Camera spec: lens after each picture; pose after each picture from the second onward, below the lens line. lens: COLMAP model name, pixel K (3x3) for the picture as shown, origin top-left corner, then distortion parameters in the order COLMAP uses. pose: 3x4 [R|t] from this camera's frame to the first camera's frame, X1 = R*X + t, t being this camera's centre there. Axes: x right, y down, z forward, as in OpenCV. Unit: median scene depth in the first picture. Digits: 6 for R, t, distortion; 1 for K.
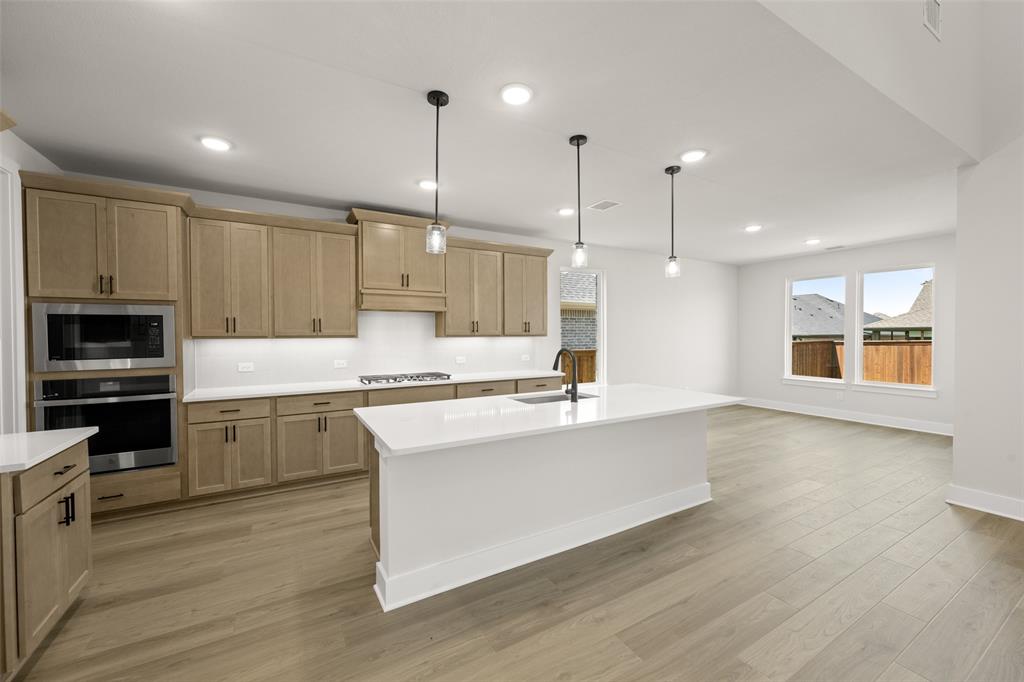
lens RADIAL K [[400.4, 0, 513.3], [0, 400.4, 338.5], [0, 0, 1]] dist [-0.001495, 0.000746]
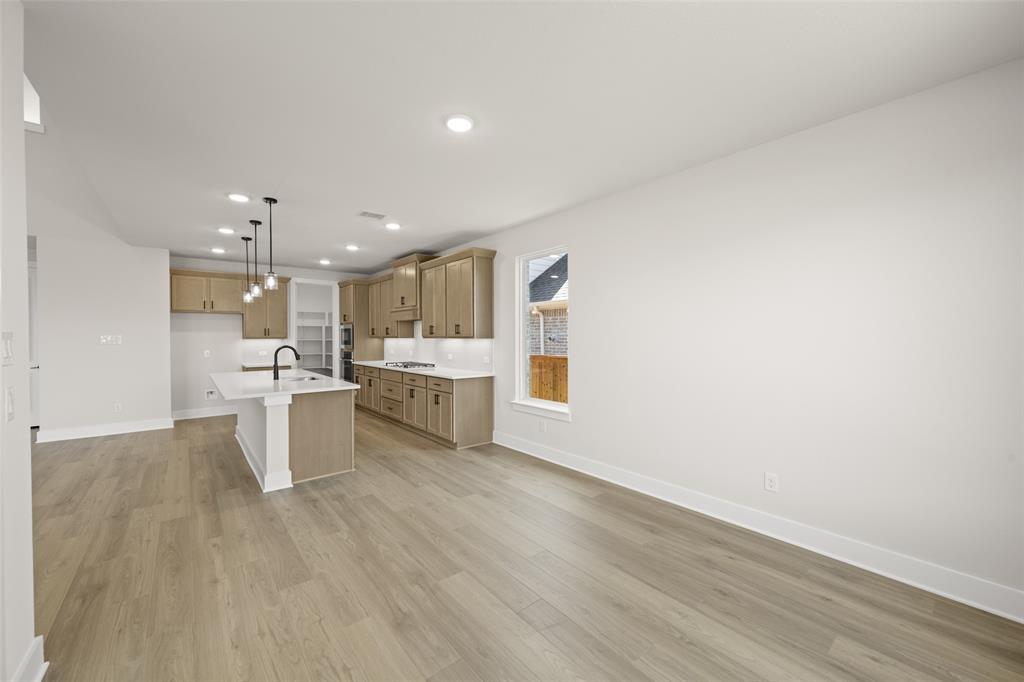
lens RADIAL K [[400.4, 0, 513.2], [0, 400.4, 339.0], [0, 0, 1]] dist [-0.001495, 0.000746]
pose [[0.162135, 0.011620, -0.986700, 1.590294], [-0.007608, 0.999916, 0.010525, -0.021813], [0.986739, 0.005800, 0.162209, 1.423284]]
